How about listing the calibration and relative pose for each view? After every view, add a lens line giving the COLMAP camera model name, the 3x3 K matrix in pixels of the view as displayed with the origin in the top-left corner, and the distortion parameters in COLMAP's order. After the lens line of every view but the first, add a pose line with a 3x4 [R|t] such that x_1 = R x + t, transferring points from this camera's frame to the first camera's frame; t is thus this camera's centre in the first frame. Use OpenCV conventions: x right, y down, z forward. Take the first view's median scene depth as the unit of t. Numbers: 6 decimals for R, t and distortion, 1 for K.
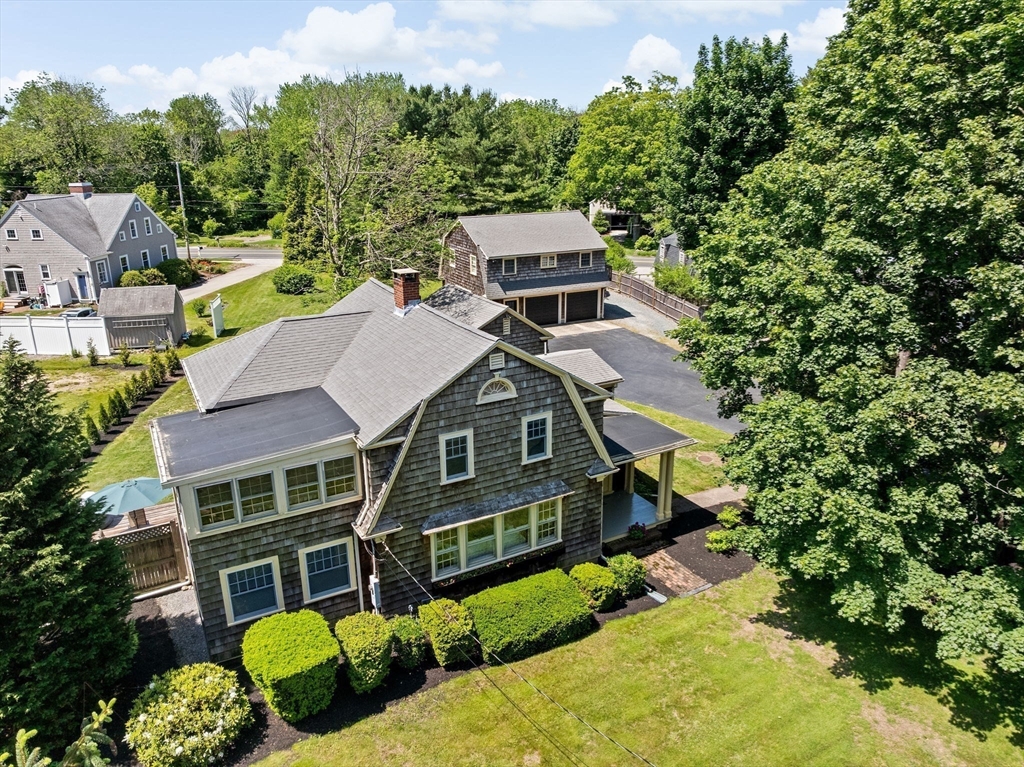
lens RADIAL K [[726.5, 0, 519.0], [0, 726.5, 383.9], [0, 0, 1]] dist [-0.037708, -0.003664]
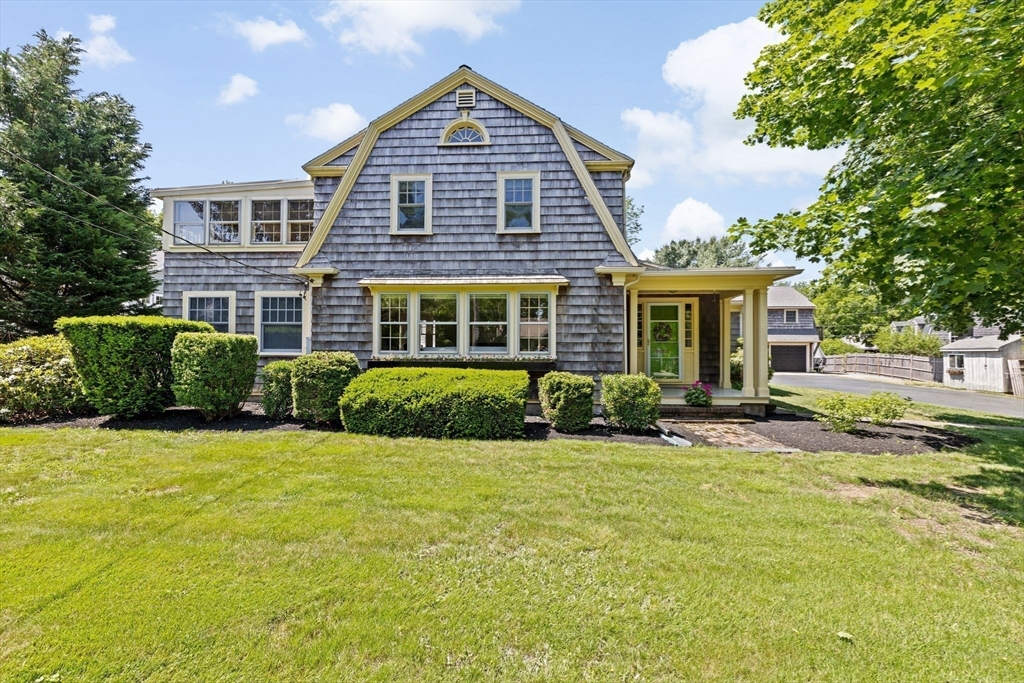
lens RADIAL K [[443.3, 0, 505.3], [0, 443.3, 338.0], [0, 0, 1]] dist [-0.000453, 0.000982]
pose [[0.832718, 0.004002, -0.553682, 0.292714], [-0.183585, 0.945404, -0.269272, 0.360365], [0.522376, 0.325875, 0.787990, 0.662136]]
